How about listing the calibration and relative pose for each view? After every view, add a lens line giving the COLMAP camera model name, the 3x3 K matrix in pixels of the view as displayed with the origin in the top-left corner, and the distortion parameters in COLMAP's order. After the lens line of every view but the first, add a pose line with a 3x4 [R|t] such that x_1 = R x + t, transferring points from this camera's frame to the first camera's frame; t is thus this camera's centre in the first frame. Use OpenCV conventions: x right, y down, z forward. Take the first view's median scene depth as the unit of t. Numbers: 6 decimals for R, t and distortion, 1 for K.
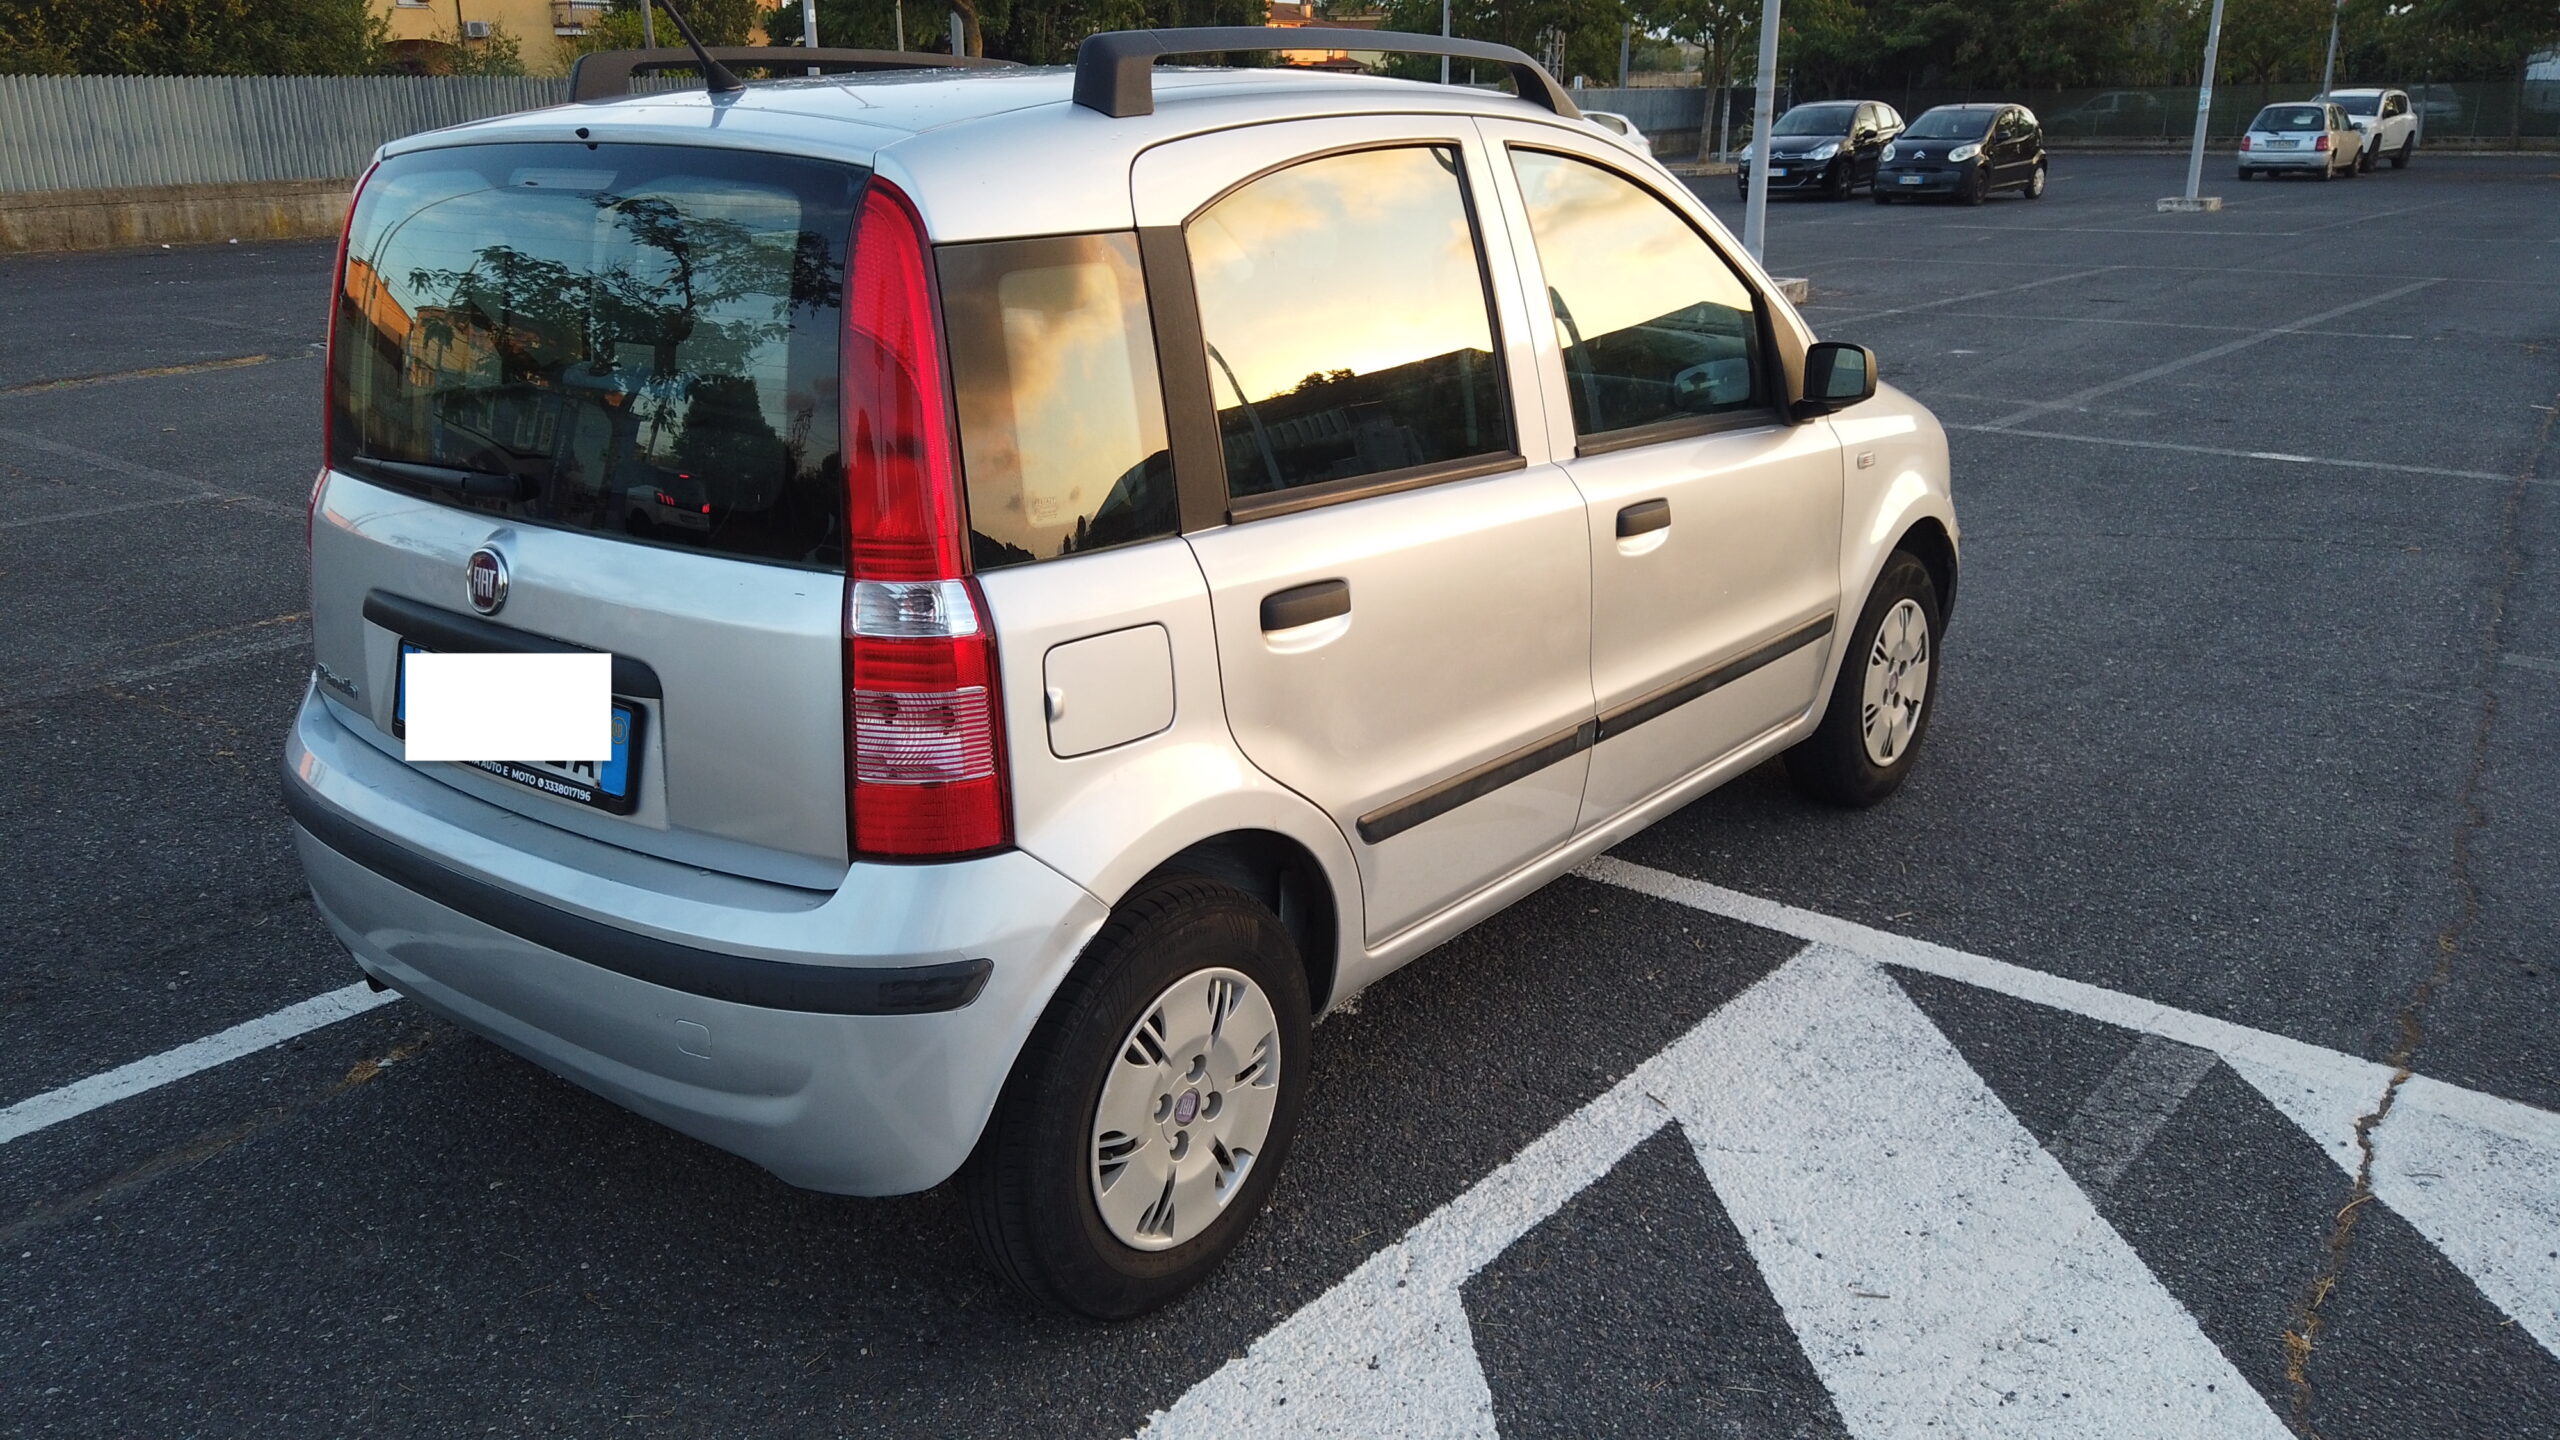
lens RADIAL K [[1929.0, 0, 1280.0], [0, 1929.0, 720.0], [0, 0, 1]] dist [0.062896, -0.055539]
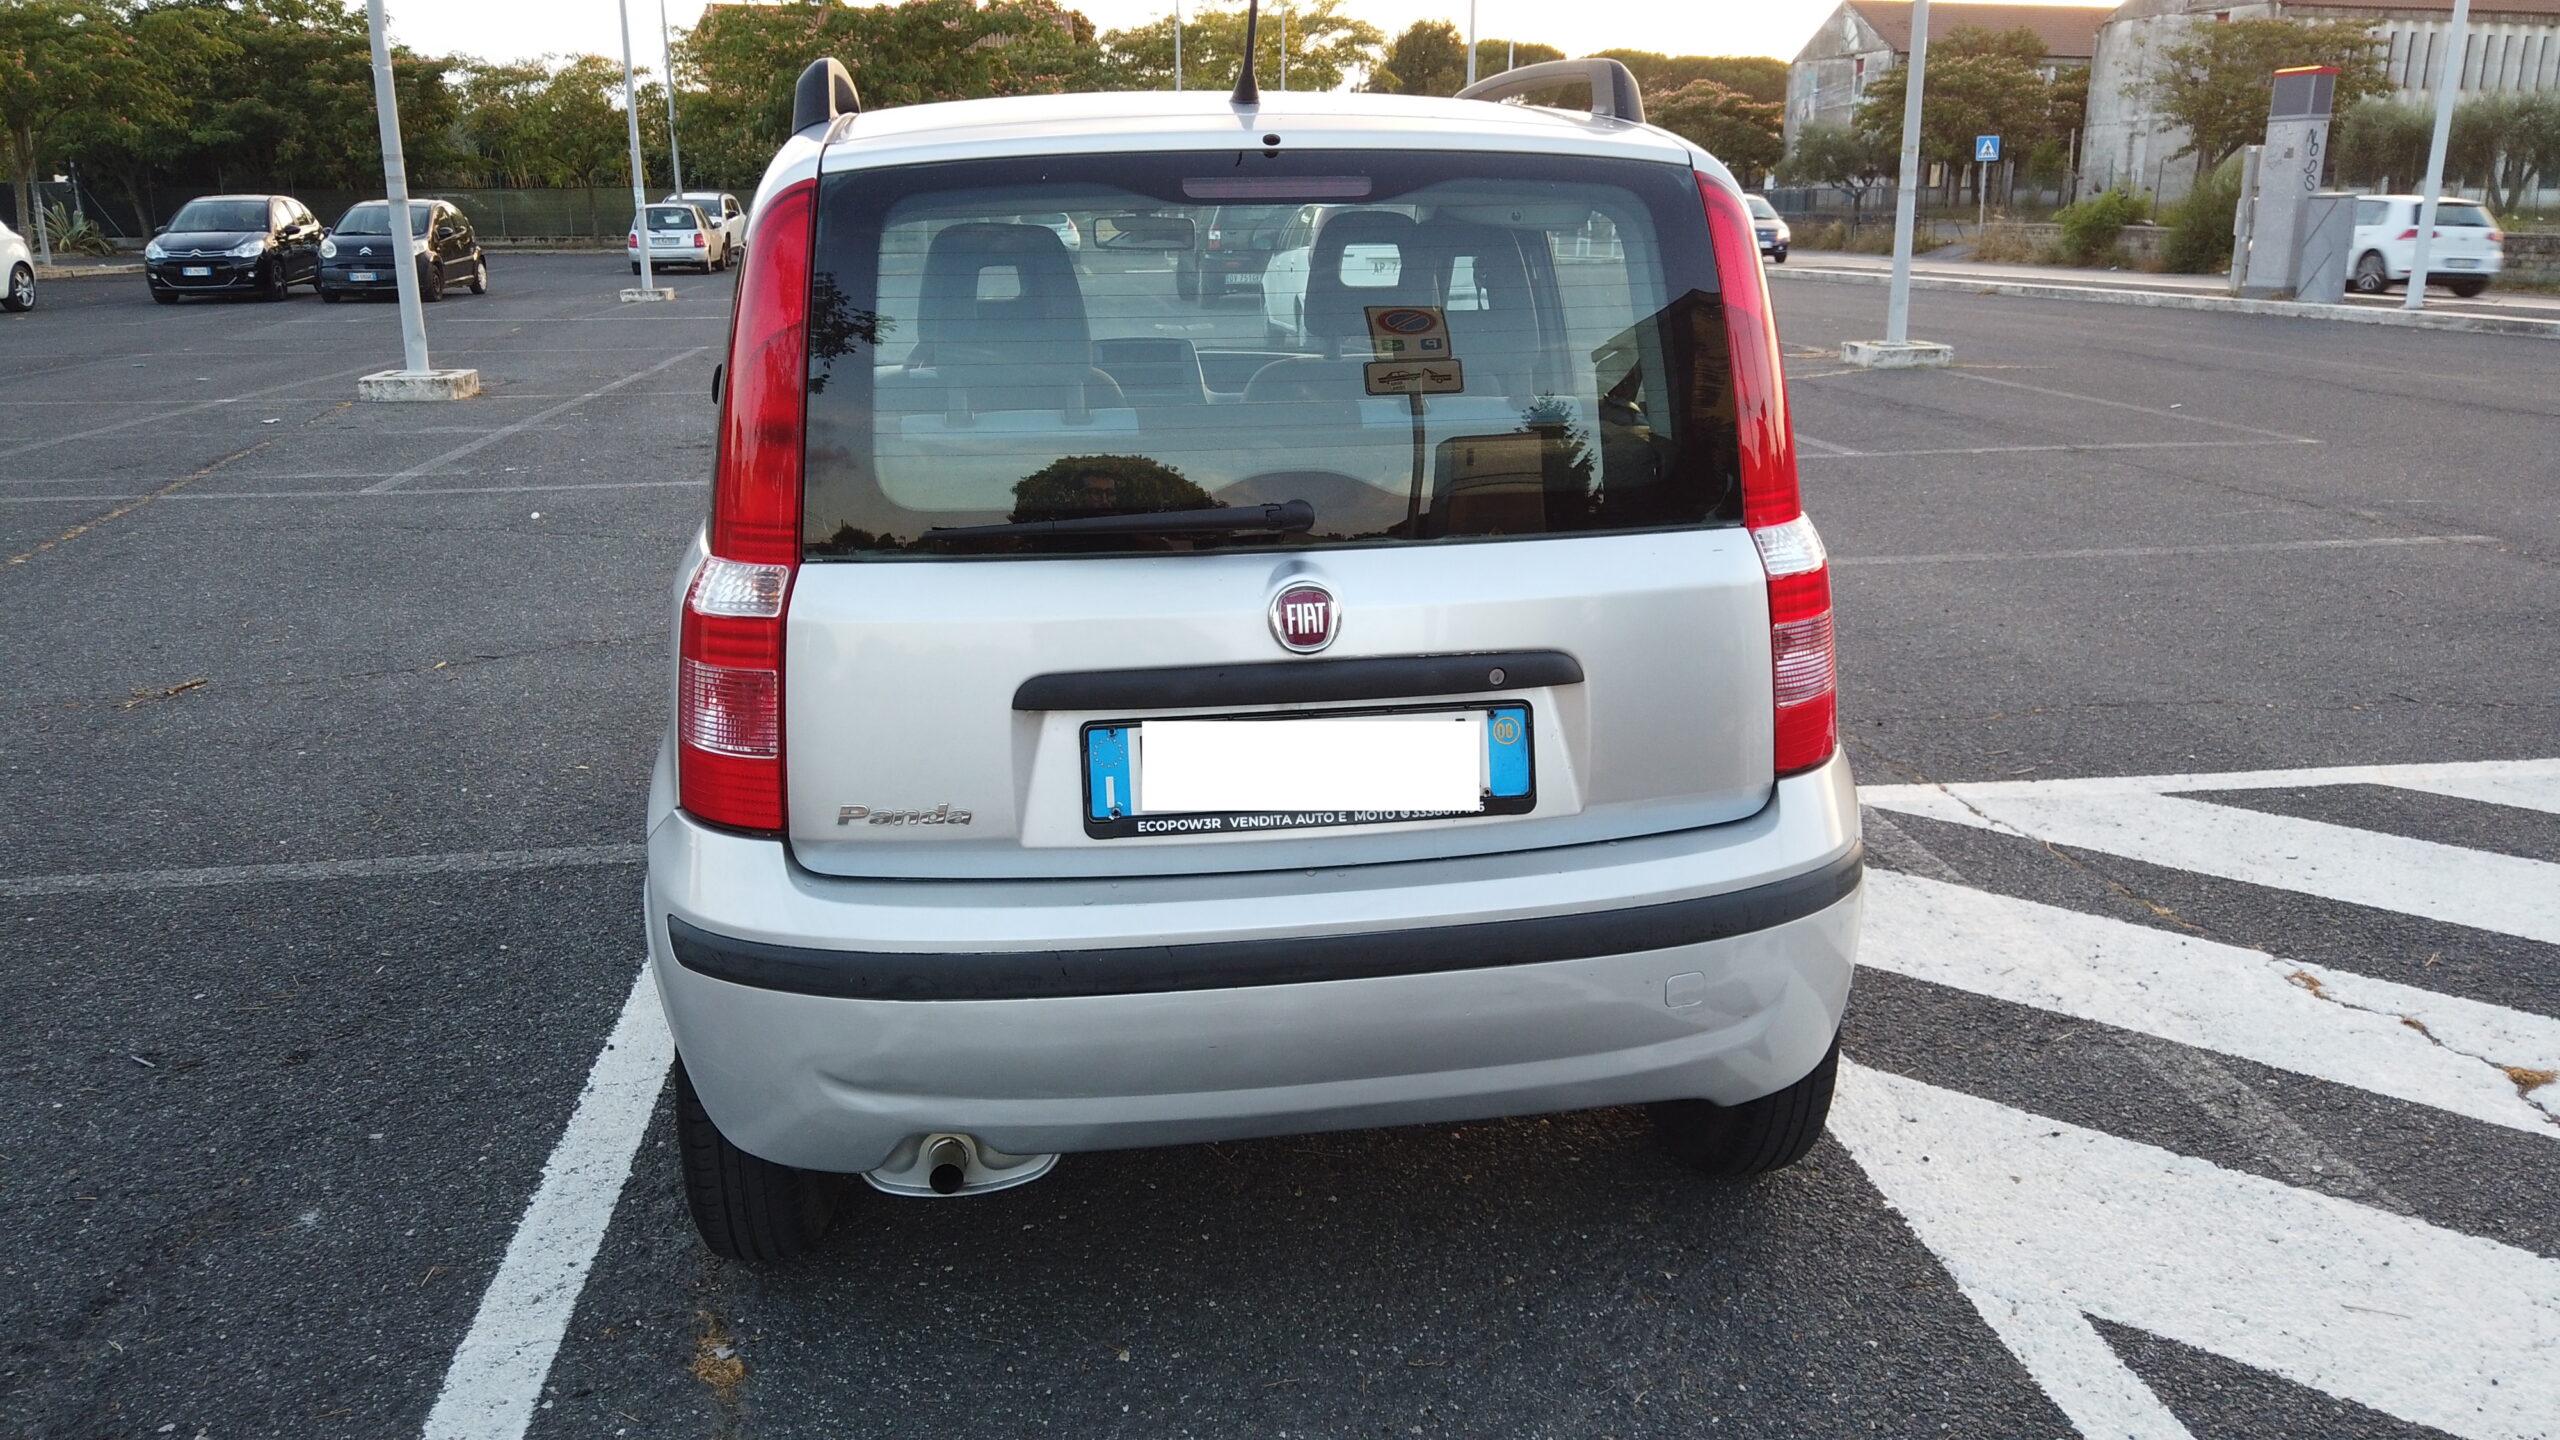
lens RADIAL K [[1929.0, 0, 1280.0], [0, 1929.0, 720.0], [0, 0, 1]] dist [0.062896, -0.055539]
pose [[0.680449, -0.189760, 0.707800, -0.091805], [0.224569, 0.973415, 0.045080, -0.005766], [-0.697537, 0.128275, 0.704973, 0.031186]]
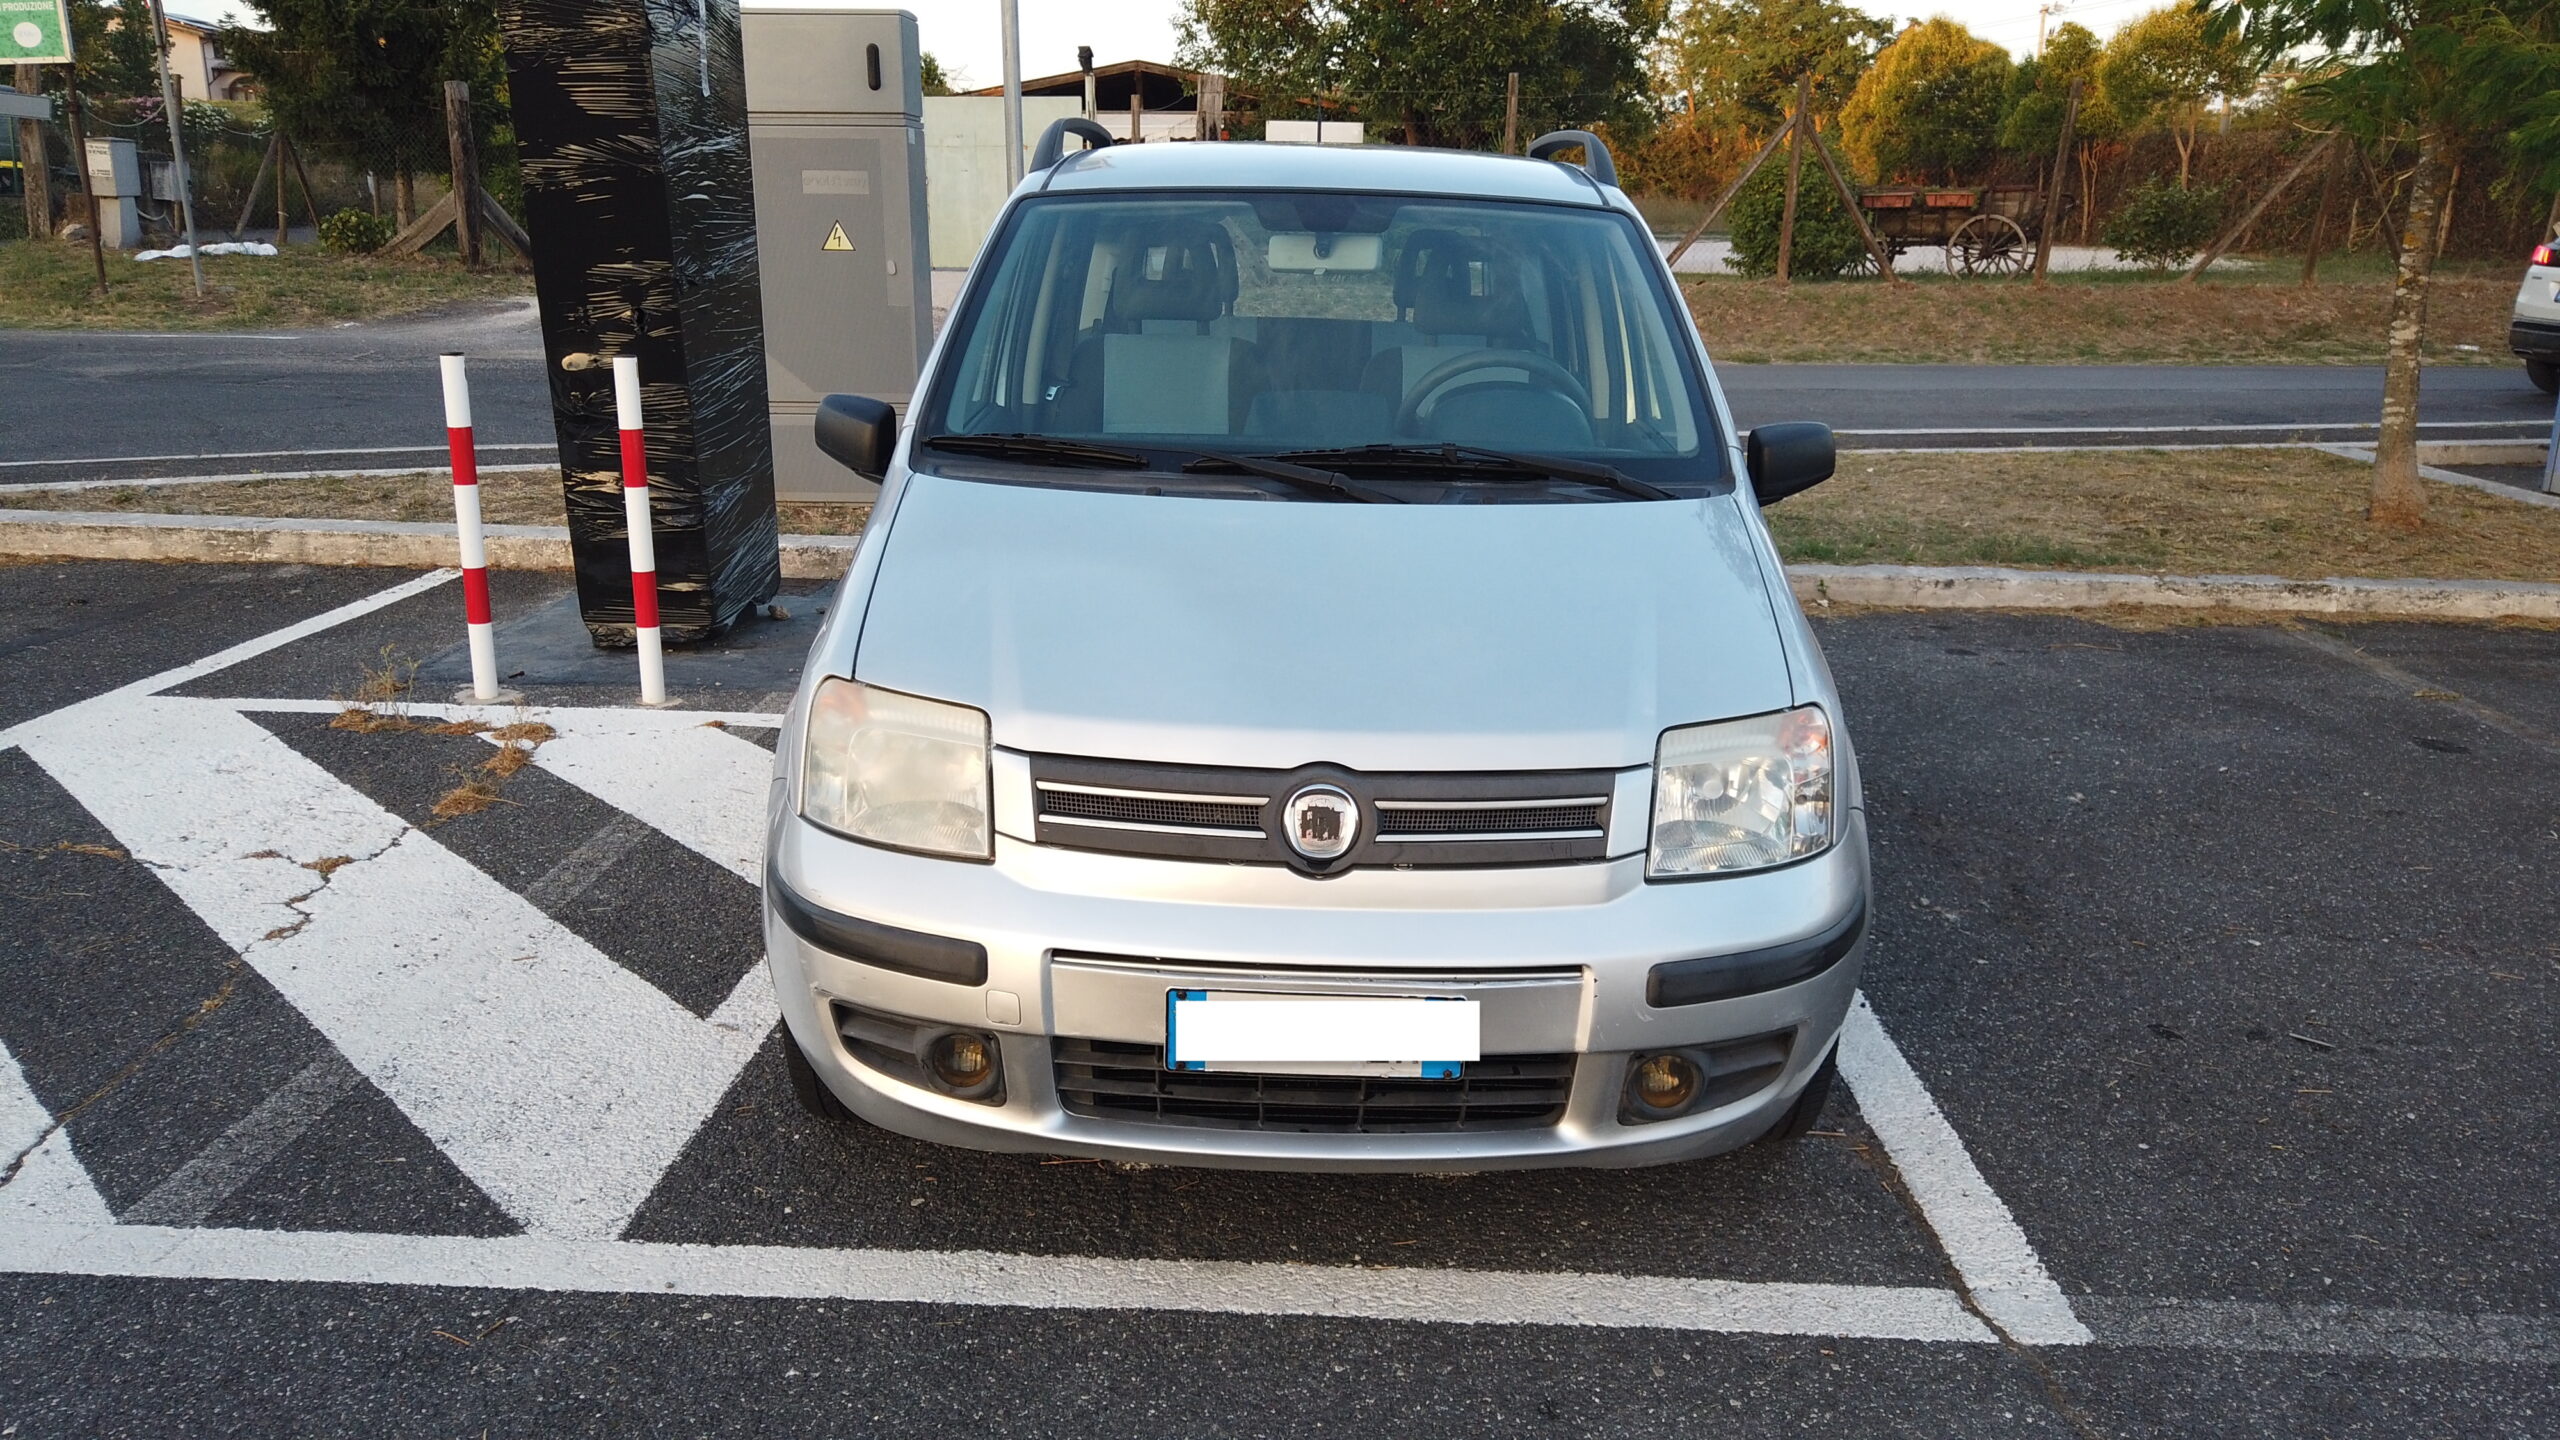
lens RADIAL K [[1929.0, 0, 1280.0], [0, 1929.0, 720.0], [0, 0, 1]] dist [0.062896, -0.055539]
pose [[-0.789433, 0.155833, -0.593727, 0.061739], [-0.200586, 0.848651, 0.489446, -0.060069], [0.580139, 0.505478, -0.638694, 0.193179]]
